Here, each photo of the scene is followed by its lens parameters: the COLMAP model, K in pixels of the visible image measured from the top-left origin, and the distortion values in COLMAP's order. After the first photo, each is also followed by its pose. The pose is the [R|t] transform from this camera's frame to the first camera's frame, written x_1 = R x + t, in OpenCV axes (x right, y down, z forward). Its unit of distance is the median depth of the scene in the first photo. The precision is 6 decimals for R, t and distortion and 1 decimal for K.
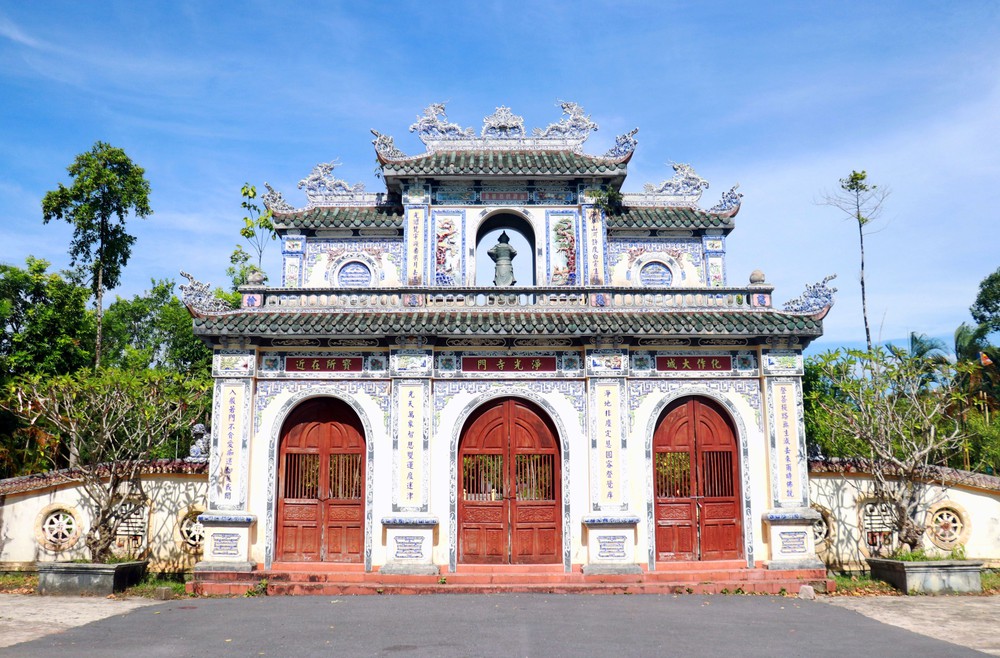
lens RADIAL K [[839.7, 0, 500.0], [0, 839.7, 329.0], [0, 0, 1]] dist [-0.148450, 0.111963]
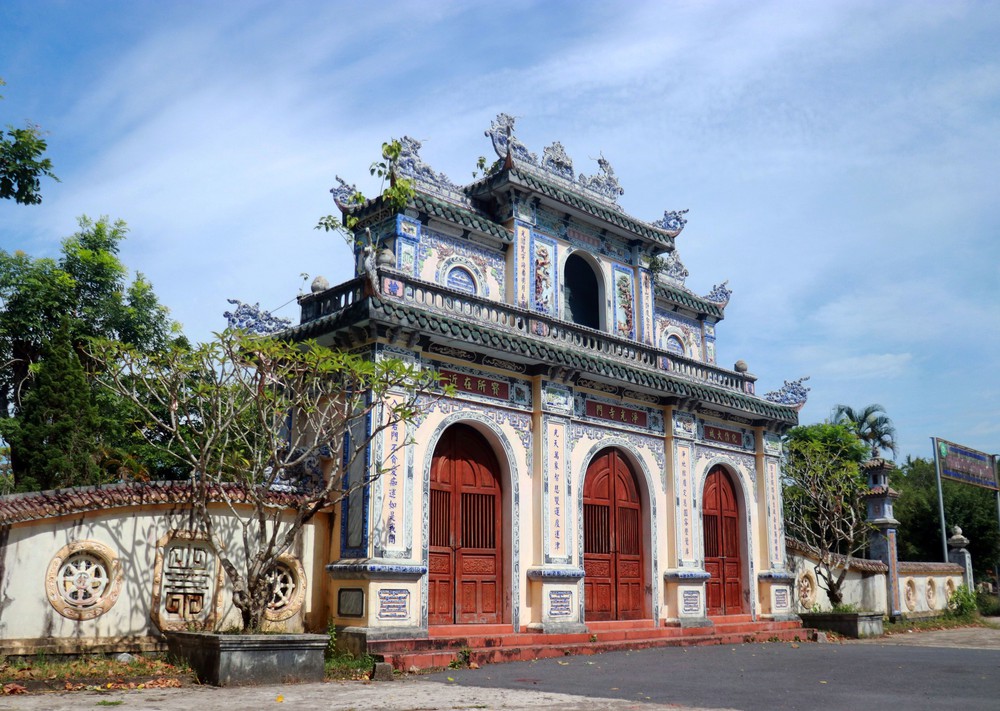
lens RADIAL K [[891.9, 0, 499.8], [0, 891.9, 384.7], [0, 0, 1]] dist [-0.122542, 0.012257]
pose [[0.745048, 0.155065, 0.648736, -0.767939], [-0.143754, 0.987075, -0.070842, 0.101819], [-0.651336, -0.040478, 0.757709, 0.313001]]
